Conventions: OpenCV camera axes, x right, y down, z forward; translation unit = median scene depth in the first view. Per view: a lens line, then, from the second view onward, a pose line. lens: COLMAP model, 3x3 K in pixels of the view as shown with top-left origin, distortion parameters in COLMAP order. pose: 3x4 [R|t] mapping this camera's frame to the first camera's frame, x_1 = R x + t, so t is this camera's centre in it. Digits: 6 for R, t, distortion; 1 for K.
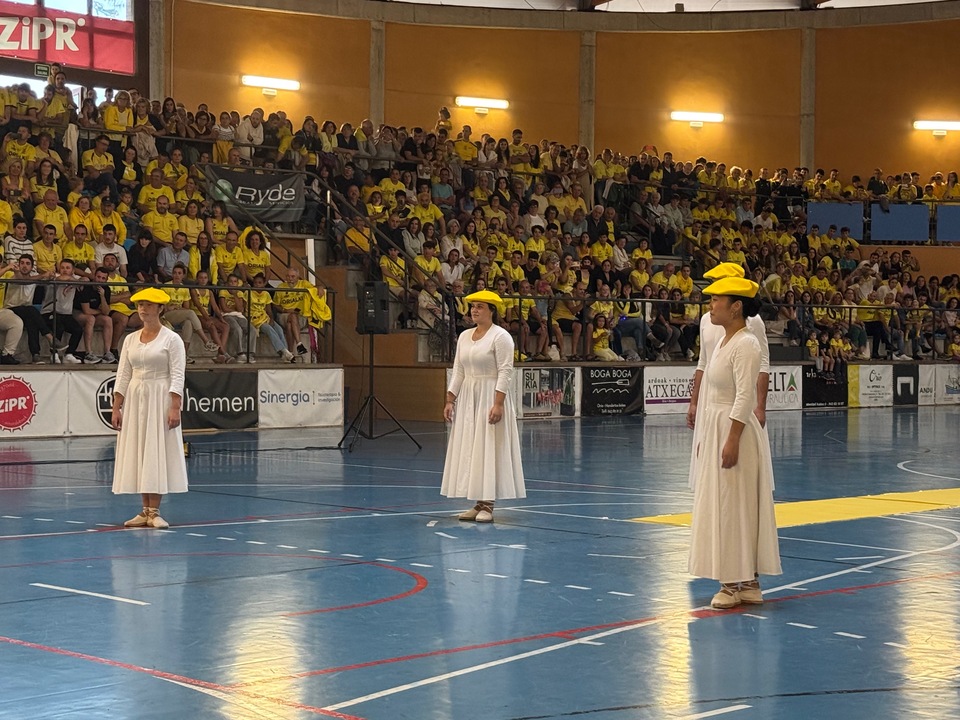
lens RADIAL K [[1968.5, 0, 478.4], [0, 1968.5, 360.5], [0, 0, 1]] dist [0.140486, 0.000000]
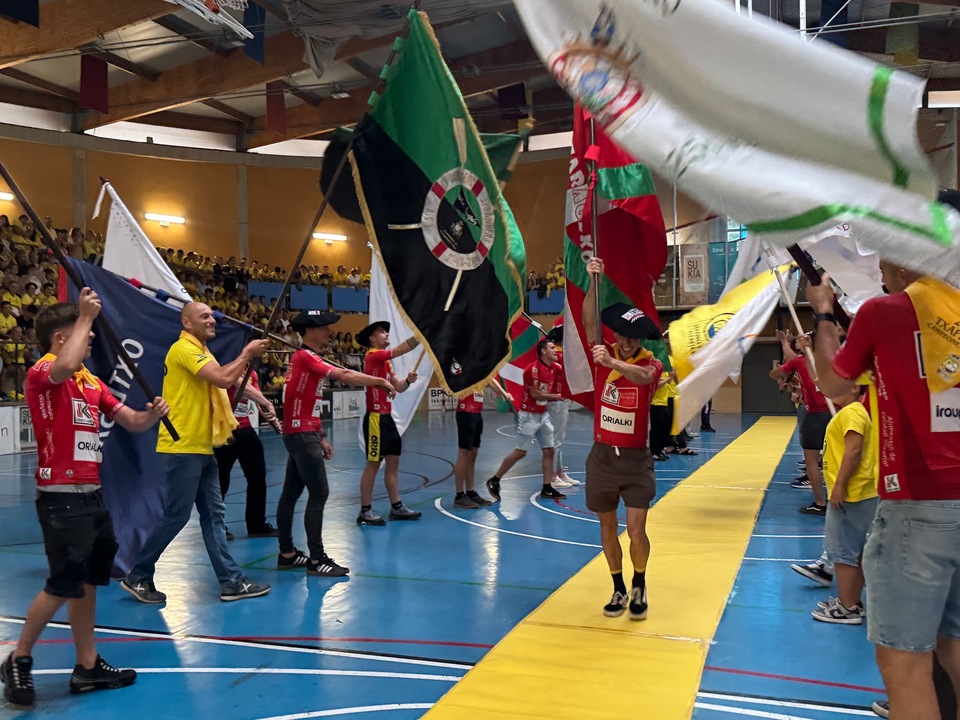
lens RADIAL K [[971.3, 0, 471.9], [0, 971.3, 358.4], [0, 0, 1]] dist [0.128804, 0.000000]
pose [[0.907027, -0.003923, 0.421055, 0.014078], [0.012836, 0.999749, -0.018338, -0.008281], [-0.420877, 0.022038, 0.906850, 0.319242]]
